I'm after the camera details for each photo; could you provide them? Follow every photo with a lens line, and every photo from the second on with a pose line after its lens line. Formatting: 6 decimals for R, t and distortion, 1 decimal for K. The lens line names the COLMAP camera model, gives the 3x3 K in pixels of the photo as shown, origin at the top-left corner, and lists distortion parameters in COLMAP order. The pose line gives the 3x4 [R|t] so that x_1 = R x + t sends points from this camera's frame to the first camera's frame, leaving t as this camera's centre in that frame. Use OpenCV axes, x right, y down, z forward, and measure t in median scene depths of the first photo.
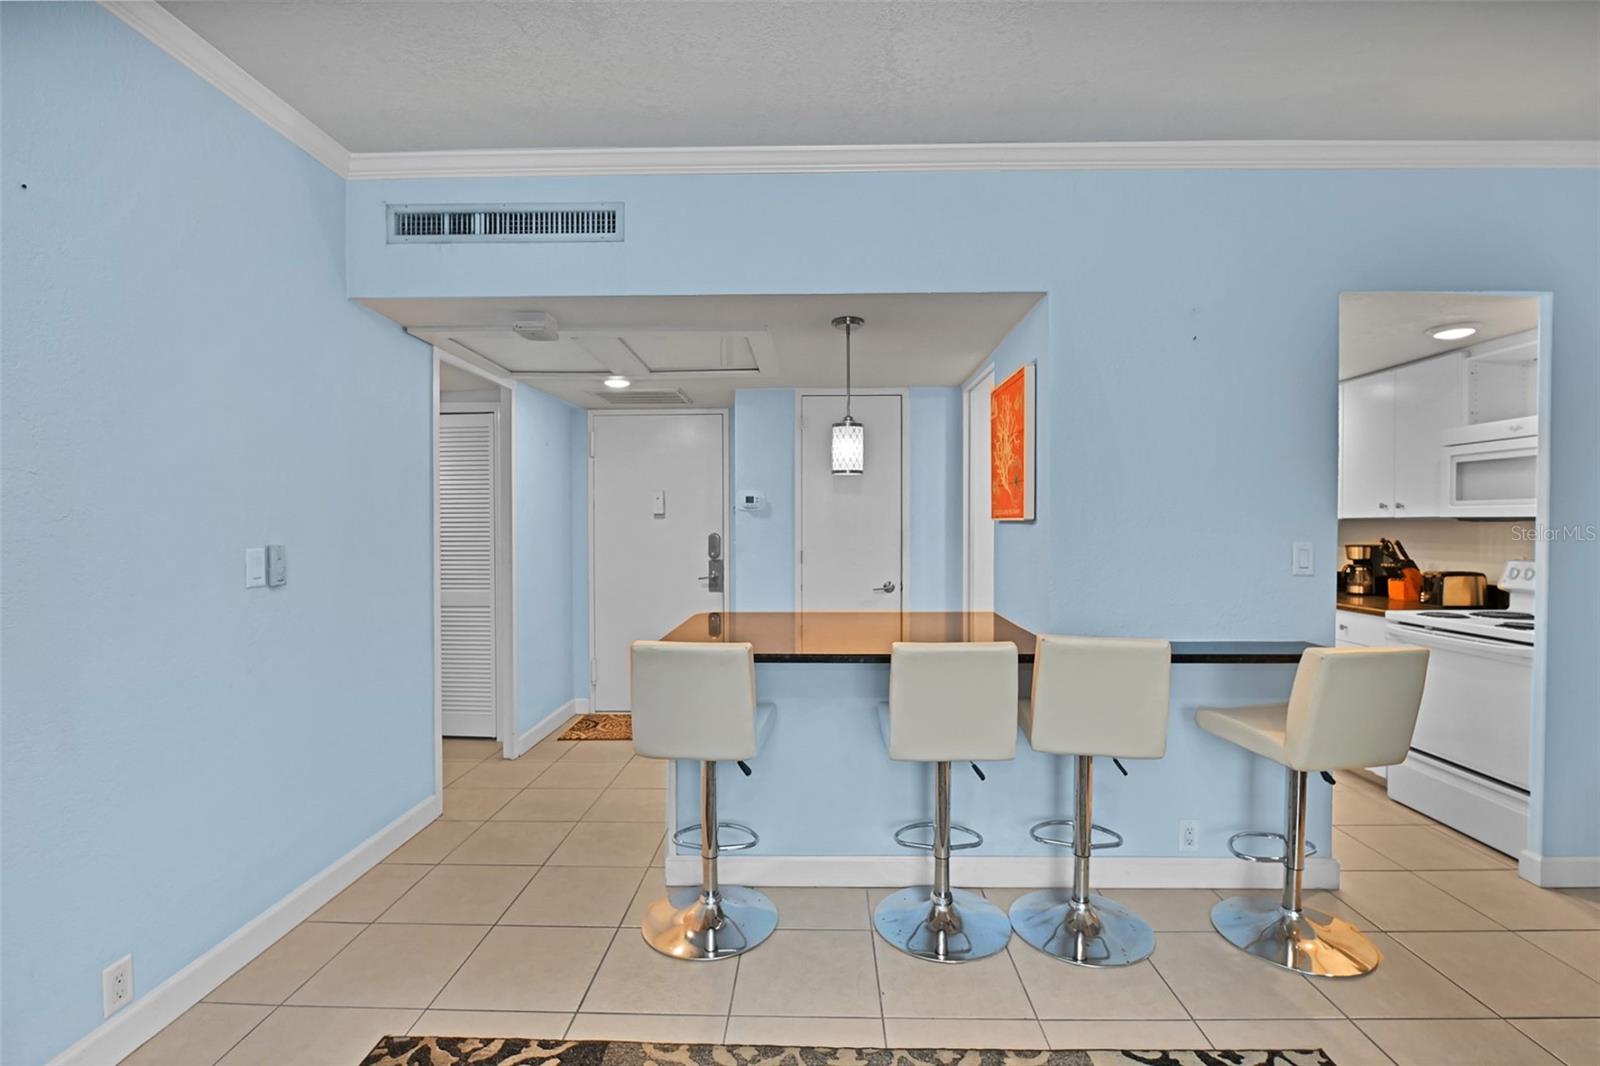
lens RADIAL K [[720.9, 0, 802.7], [0, 720.9, 536.2], [0, 0, 1]] dist [-0.009733, -0.000820]
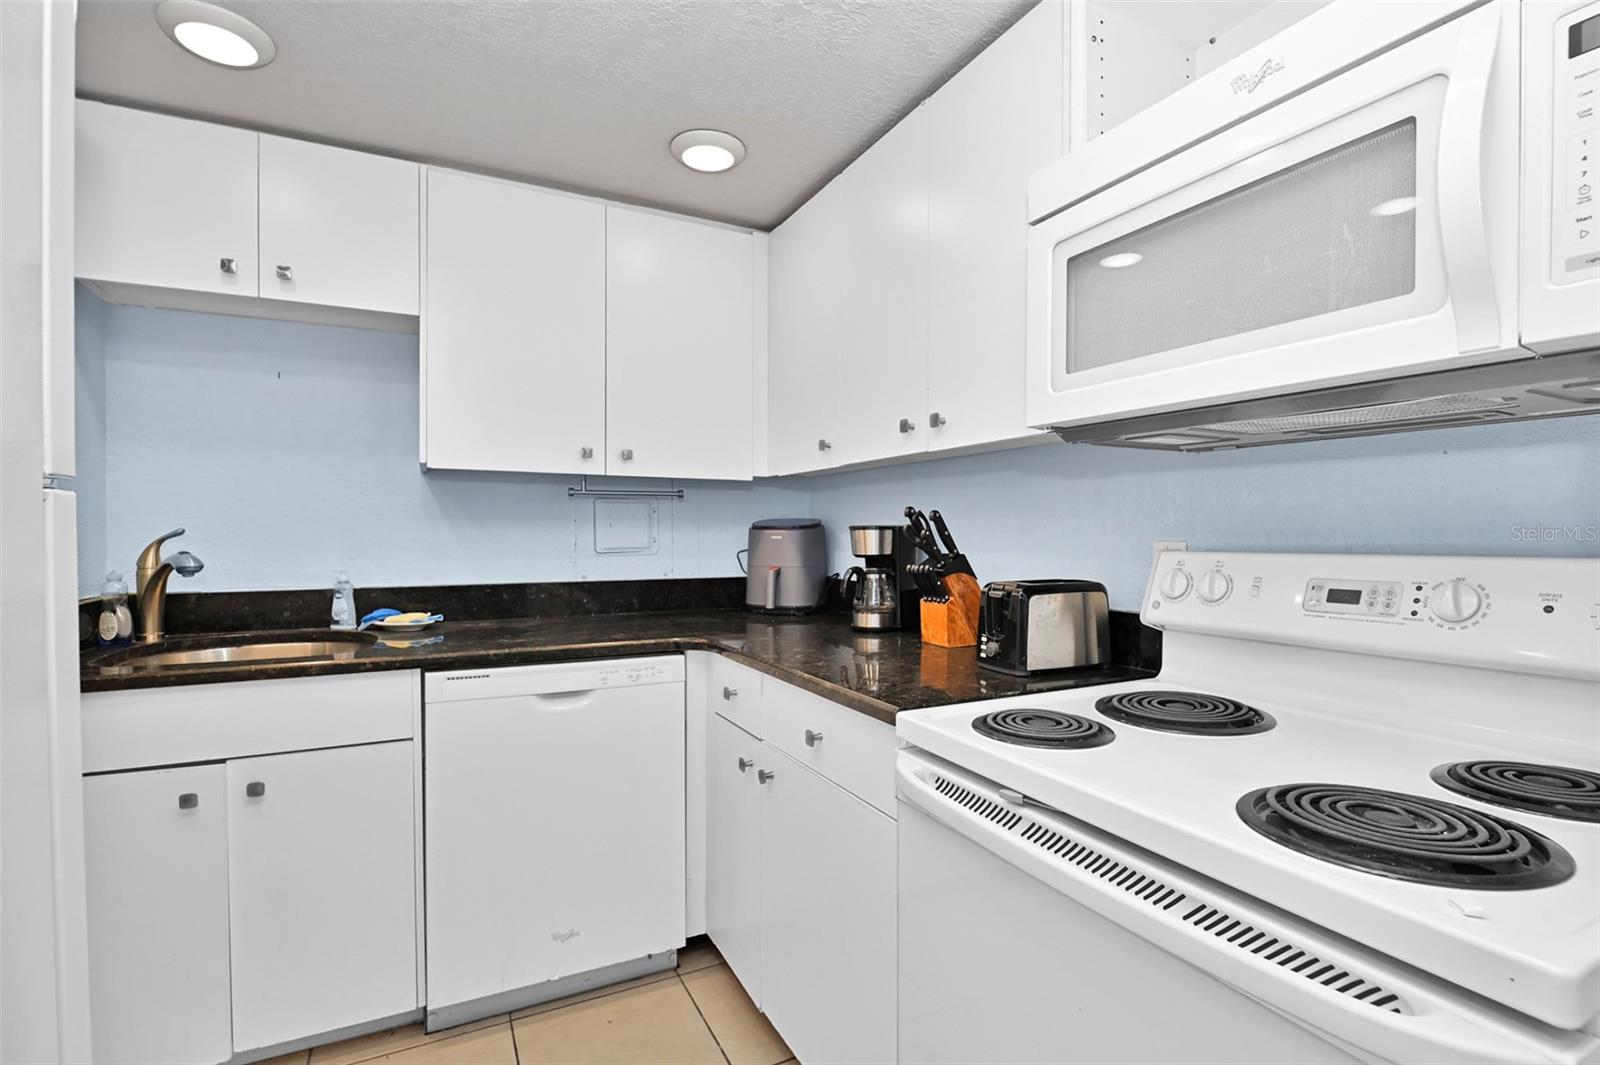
lens RADIAL K [[739.5, 0, 785.9], [0, 739.5, 535.3], [0, 0, 1]] dist [-0.010150, -0.001774]
pose [[0.887866, -0.003293, 0.460090, 0.589349], [0.007019, 0.999955, -0.006388, 0.025281], [-0.460049, 0.008901, 0.887849, 0.697600]]
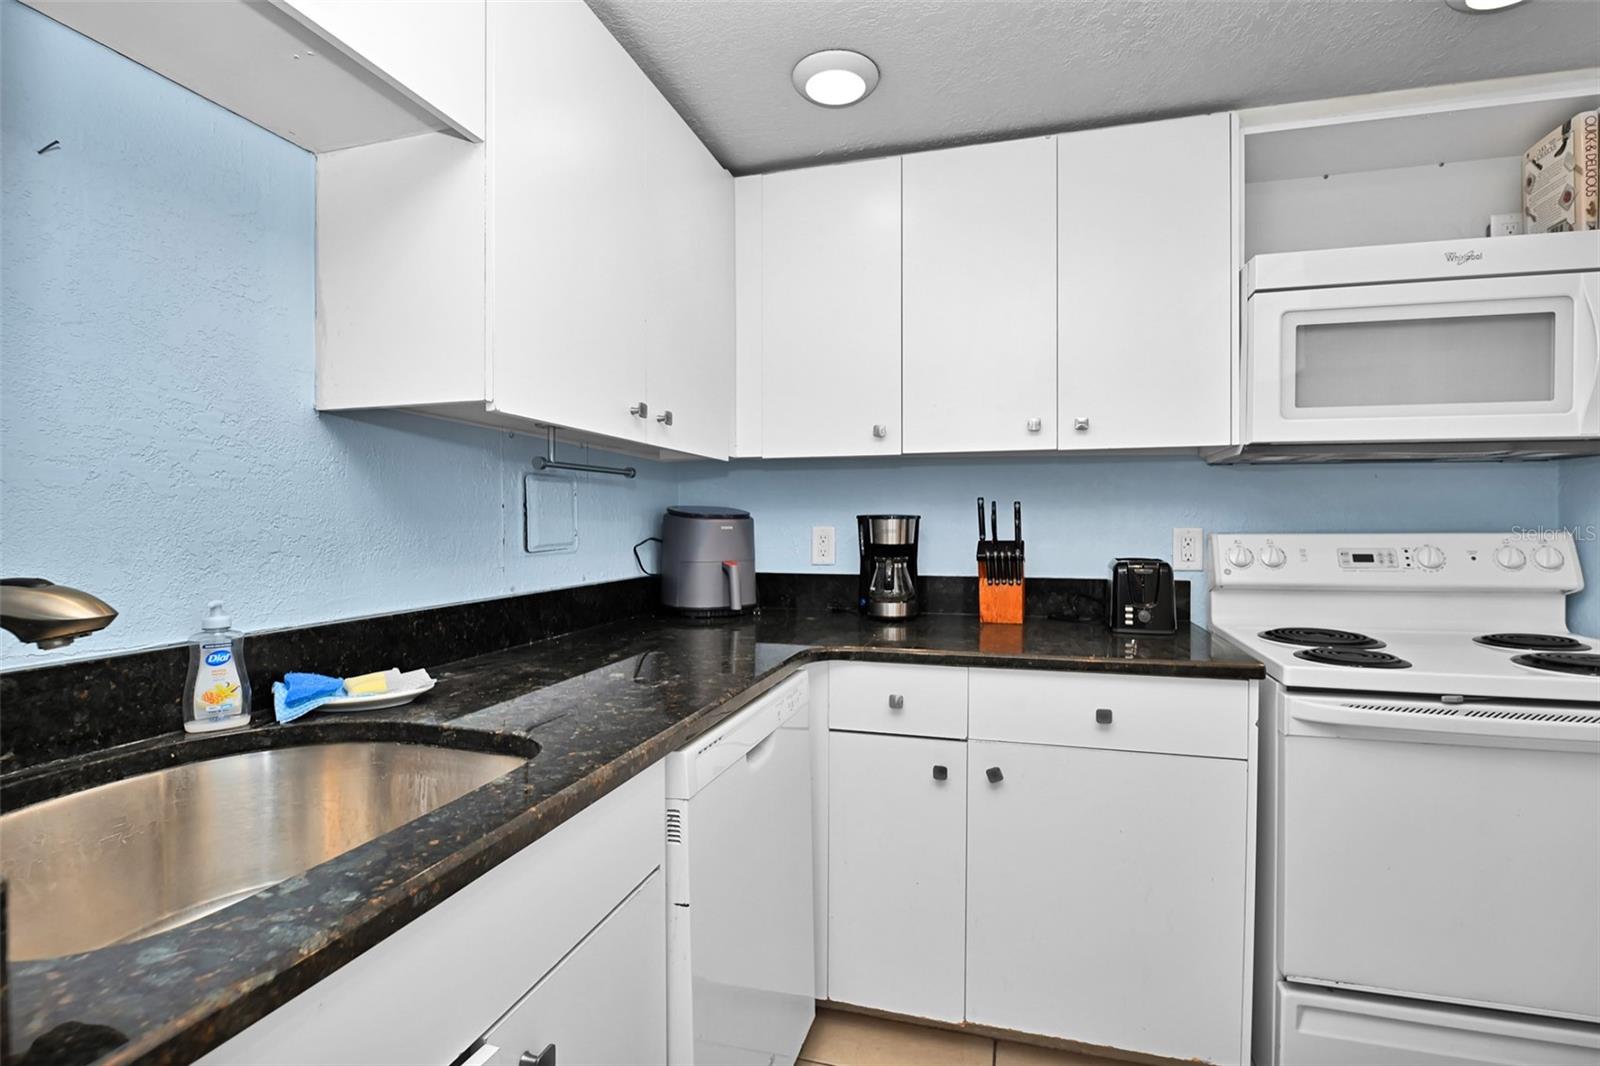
lens RADIAL K [[744.8, 0, 760.3], [0, 744.8, 532.8], [0, 0, 1]] dist [-0.013764, -0.001437]
pose [[0.258538, -0.014881, 0.965886, 0.327058], [0.014565, 0.999828, 0.011506, 0.020147], [-0.965891, 0.011094, 0.258710, 1.123137]]
